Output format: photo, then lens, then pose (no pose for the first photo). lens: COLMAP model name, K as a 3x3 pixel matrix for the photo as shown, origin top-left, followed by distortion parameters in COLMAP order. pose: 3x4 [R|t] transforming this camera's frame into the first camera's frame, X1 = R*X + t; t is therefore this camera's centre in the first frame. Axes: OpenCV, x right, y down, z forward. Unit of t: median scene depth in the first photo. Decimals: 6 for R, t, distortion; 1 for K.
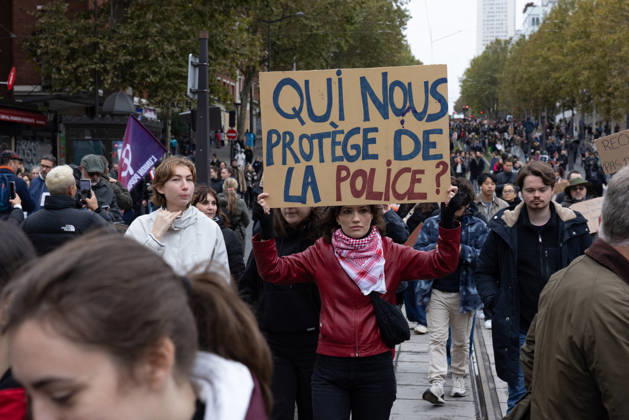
lens RADIAL K [[972.8, 0, 314.5], [0, 972.8, 210.0], [0, 0, 1]] dist [0.036506, 0.016317]
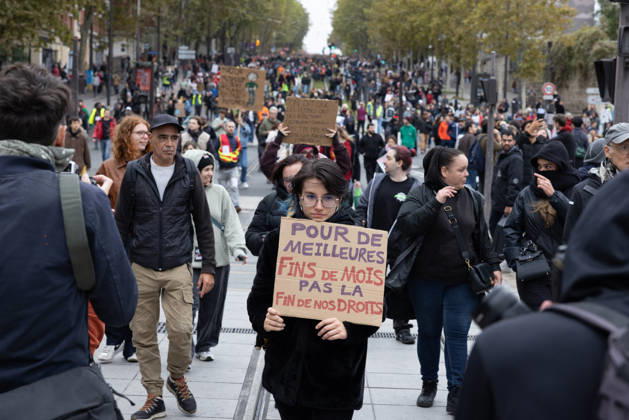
lens RADIAL K [[1163.5, 0, 314.5], [0, 1163.5, 210.0], [0, 0, 1]] dist [0.063397, -0.207434]
pose [[0.991501, 0.015474, 0.129173, 0.005090], [-0.021109, 0.998879, 0.042375, 0.003926], [-0.128372, -0.044742, 0.990716, -0.133589]]
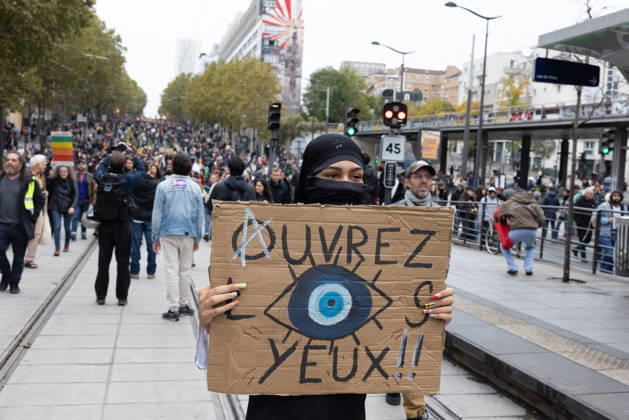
lens RADIAL K [[658.1, 0, 314.5], [0, 658.1, 210.0], [0, 0, 1]] dist [0.001782, 0.032972]
pose [[0.929699, 0.016855, 0.367934, -0.017507], [-0.033284, 0.998710, 0.038350, 0.005580], [-0.366813, -0.047900, 0.929061, -0.230435]]
